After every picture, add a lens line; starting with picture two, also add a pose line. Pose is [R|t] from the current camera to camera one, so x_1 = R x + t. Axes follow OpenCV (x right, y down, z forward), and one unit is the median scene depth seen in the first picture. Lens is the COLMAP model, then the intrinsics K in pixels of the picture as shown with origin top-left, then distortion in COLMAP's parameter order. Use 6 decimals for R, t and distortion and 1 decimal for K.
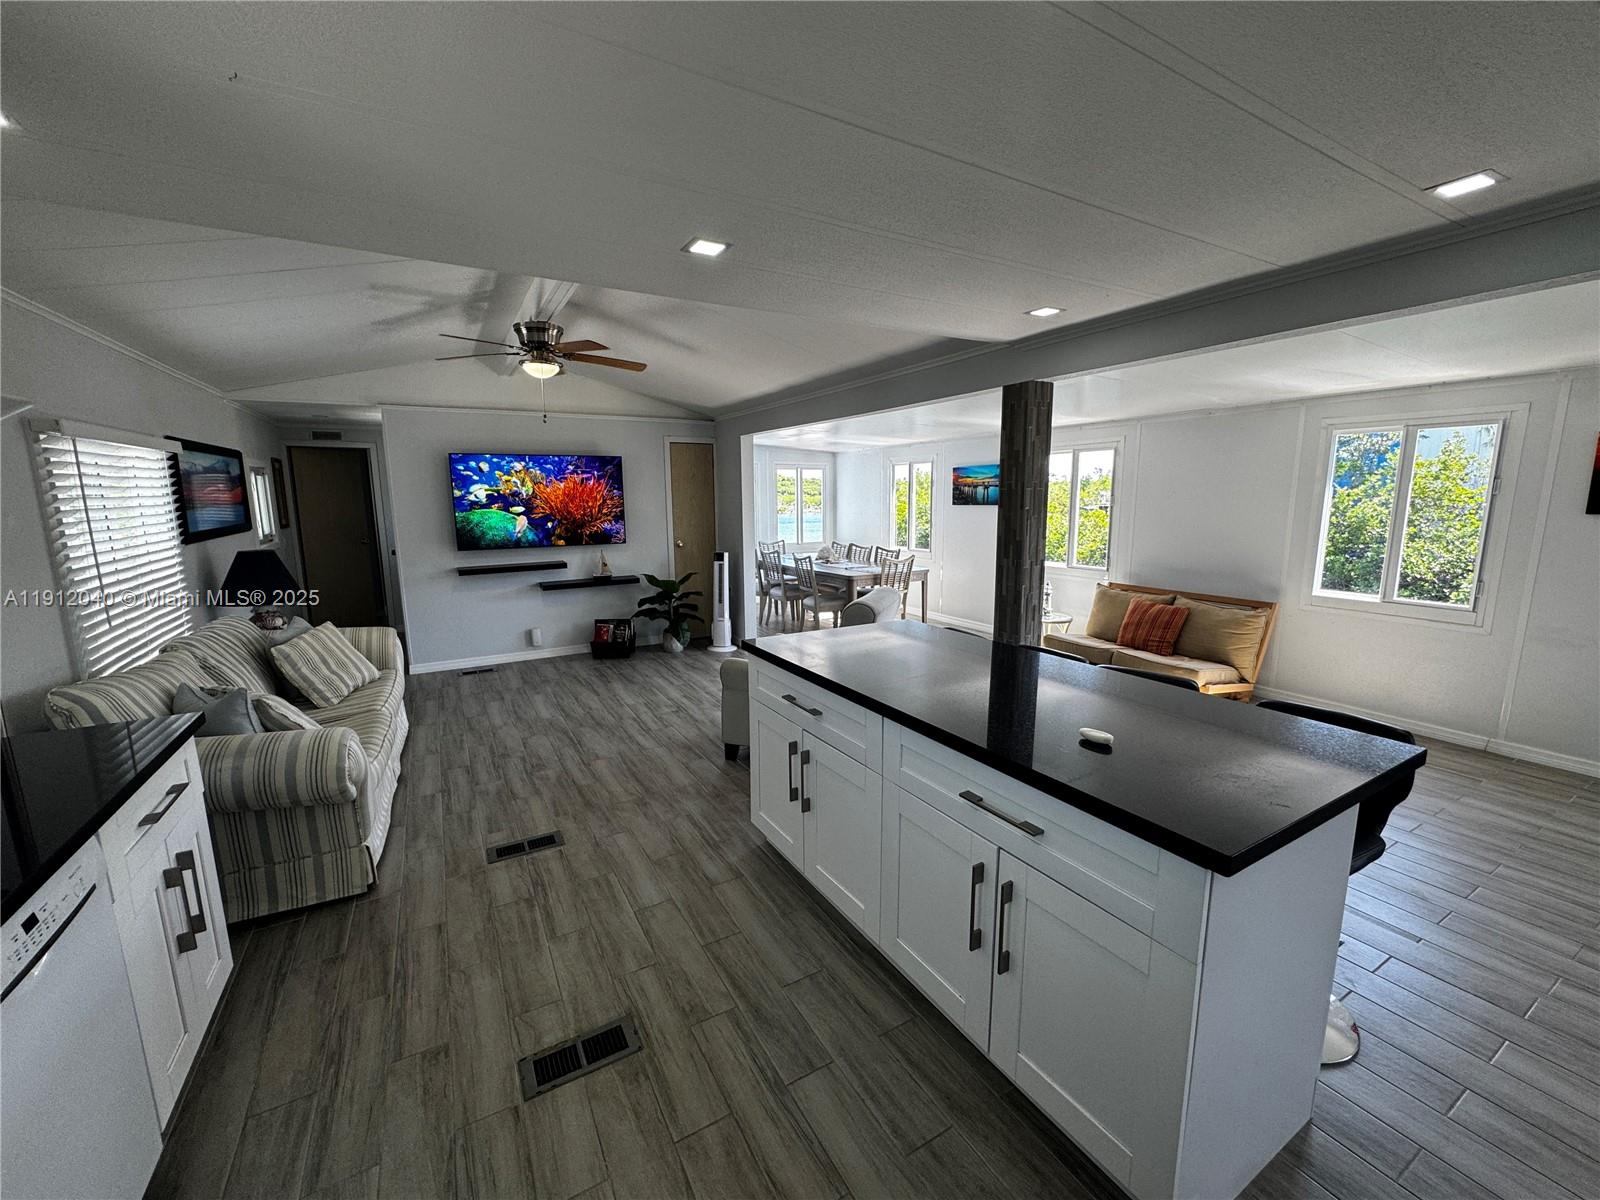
lens RADIAL K [[637.8, 0, 800.0], [0, 637.8, 600.0], [0, 0, 1]] dist [-0.002063, -0.000259]
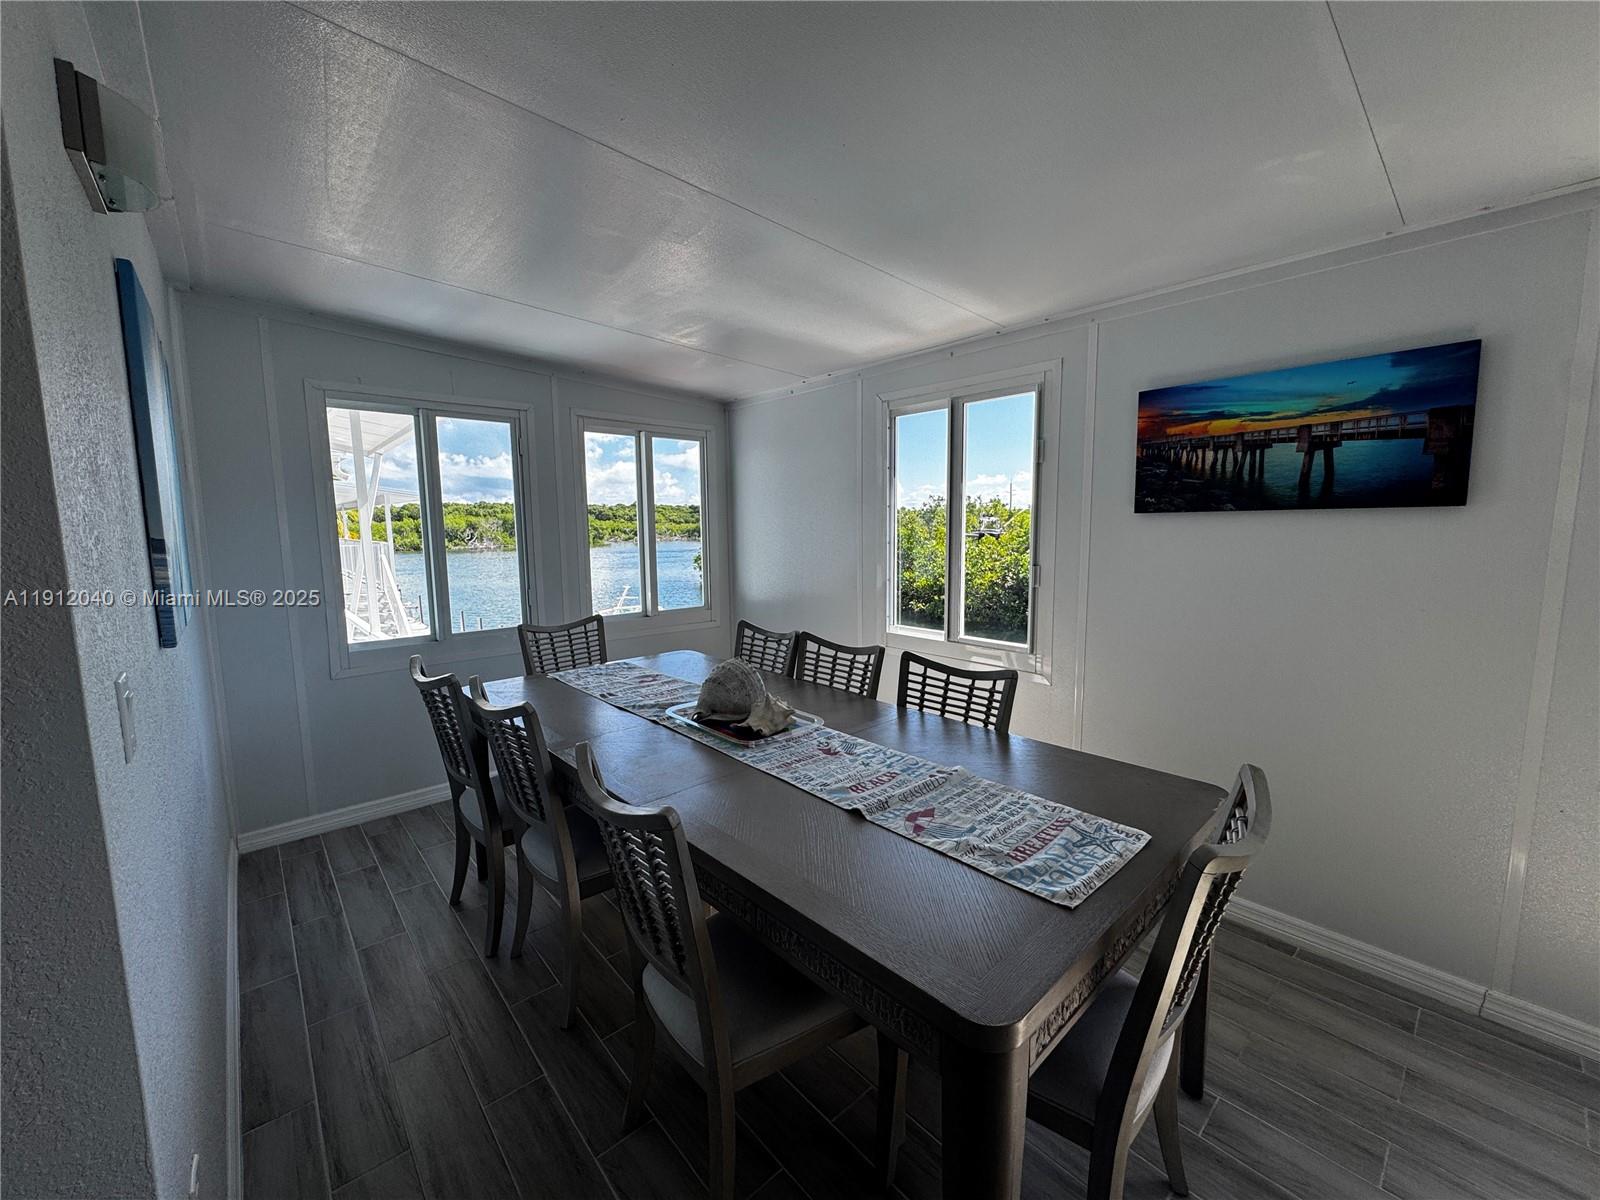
lens RADIAL K [[637.8, 0, 800.0], [0, 637.8, 600.0], [0, 0, 1]] dist [-0.002063, -0.000259]
pose [[0.978697, -0.021924, 0.204135, 0.014103], [0.030536, 0.998767, -0.039135, -0.097444], [-0.203025, 0.044534, 0.978160, 0.719615]]
